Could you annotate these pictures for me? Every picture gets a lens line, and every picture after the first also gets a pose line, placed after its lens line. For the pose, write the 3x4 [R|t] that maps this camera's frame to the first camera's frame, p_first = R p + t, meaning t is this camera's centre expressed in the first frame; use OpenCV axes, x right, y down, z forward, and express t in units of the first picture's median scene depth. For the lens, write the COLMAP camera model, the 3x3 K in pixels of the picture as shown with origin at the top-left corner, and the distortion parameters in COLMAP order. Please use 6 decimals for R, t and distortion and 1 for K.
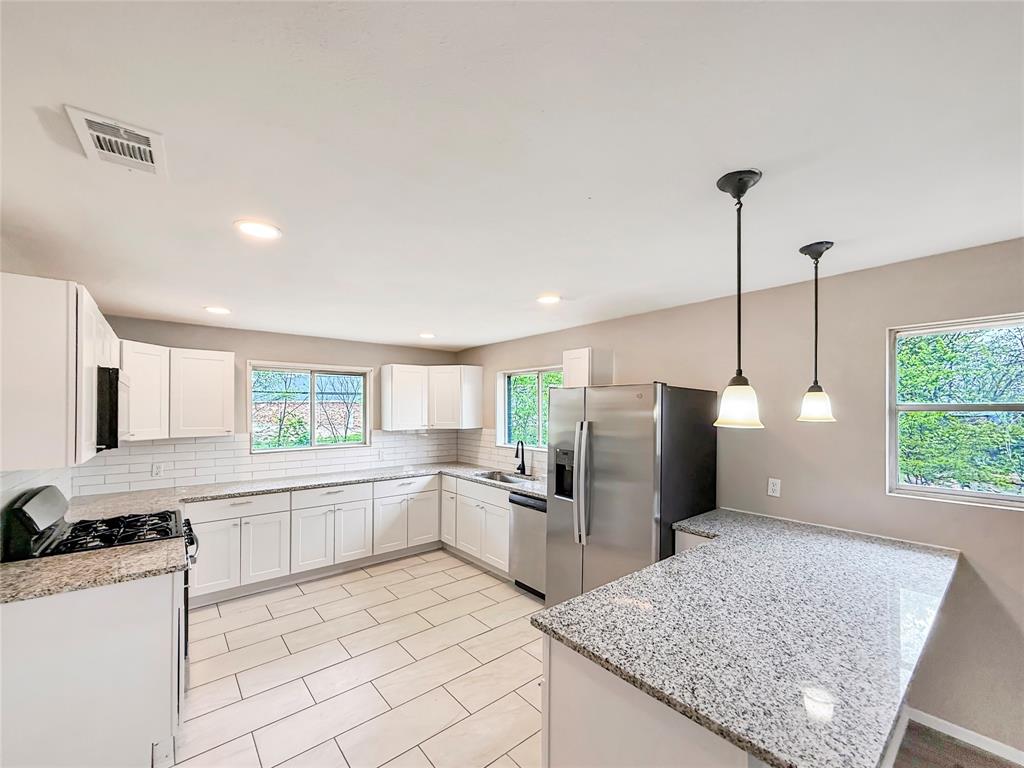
lens RADIAL K [[418.1, 0, 509.7], [0, 418.1, 403.9], [0, 0, 1]] dist [0.004858, -0.000117]
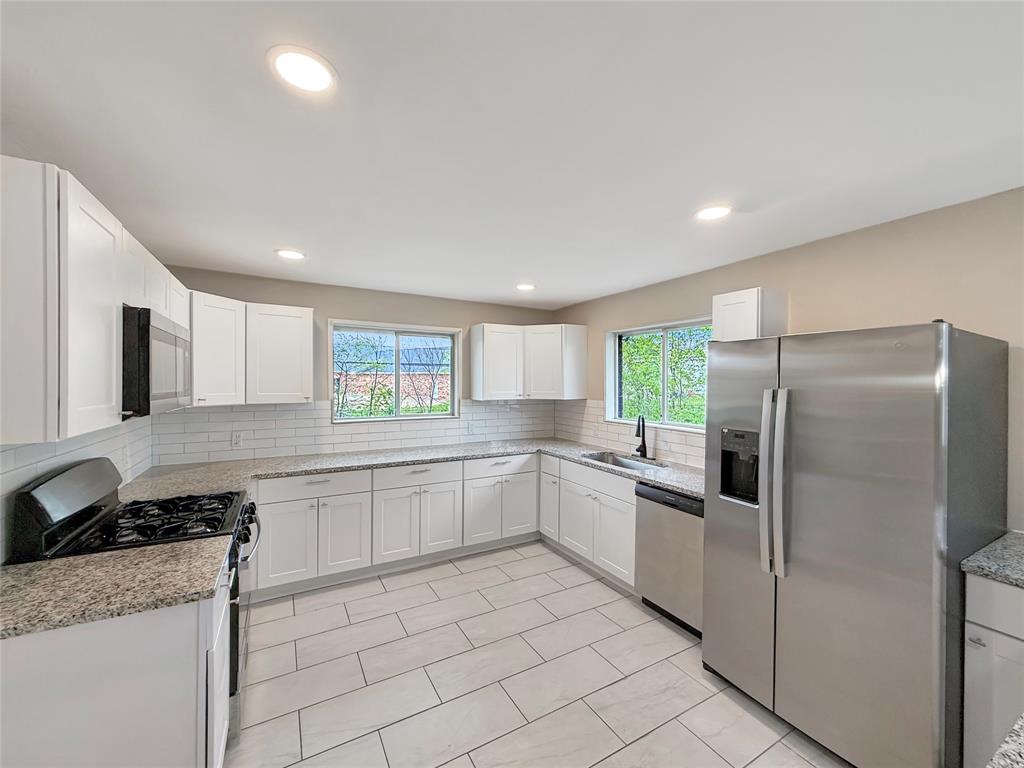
lens RADIAL K [[418.1, 0, 512.6], [0, 418.1, 379.9], [0, 0, 1]] dist [0.004858, -0.000117]
pose [[0.984082, 0.005160, -0.177639, -0.094078], [-0.003617, 0.999953, 0.009010, 0.019020], [0.177677, -0.008224, 0.984055, 0.222251]]
